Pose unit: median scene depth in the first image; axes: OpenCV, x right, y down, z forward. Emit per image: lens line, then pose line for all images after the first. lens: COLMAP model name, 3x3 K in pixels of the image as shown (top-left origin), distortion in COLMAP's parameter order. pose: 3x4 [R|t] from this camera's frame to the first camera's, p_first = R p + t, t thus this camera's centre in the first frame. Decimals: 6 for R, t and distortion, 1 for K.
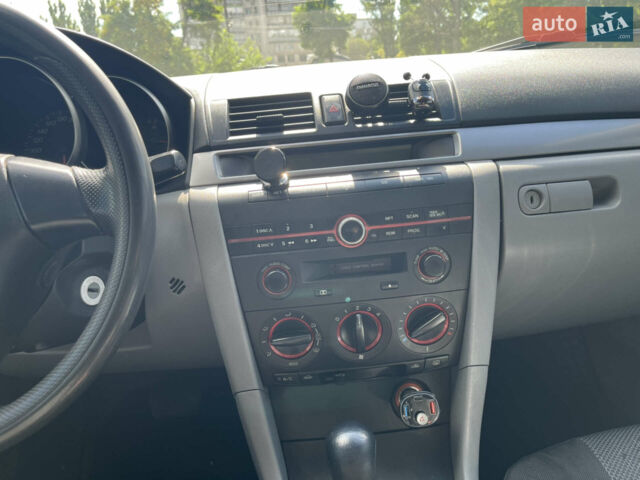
lens RADIAL K [[502.8, 0, 318.1], [0, 502.8, 240.7], [0, 0, 1]] dist [0.053645, -0.075244]
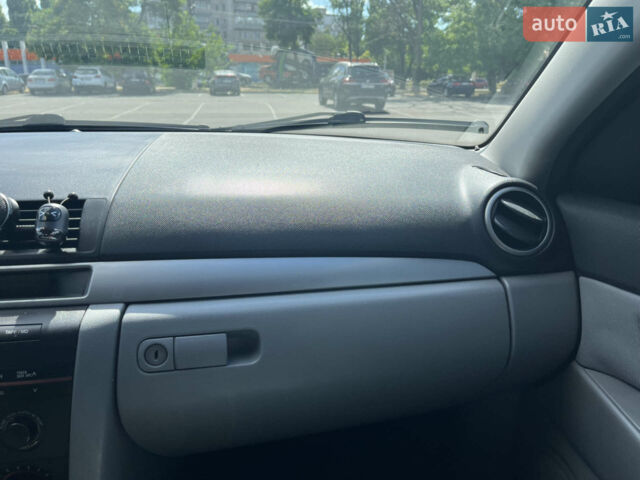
lens RADIAL K [[502.8, 0, 328.7], [0, 502.8, 243.8], [0, 0, 1]] dist [0.053645, -0.075244]
pose [[0.992682, 0.059026, 0.105349, 0.618107], [-0.060812, 0.998054, 0.013813, -0.307187], [-0.104329, -0.020119, 0.994339, 0.077408]]
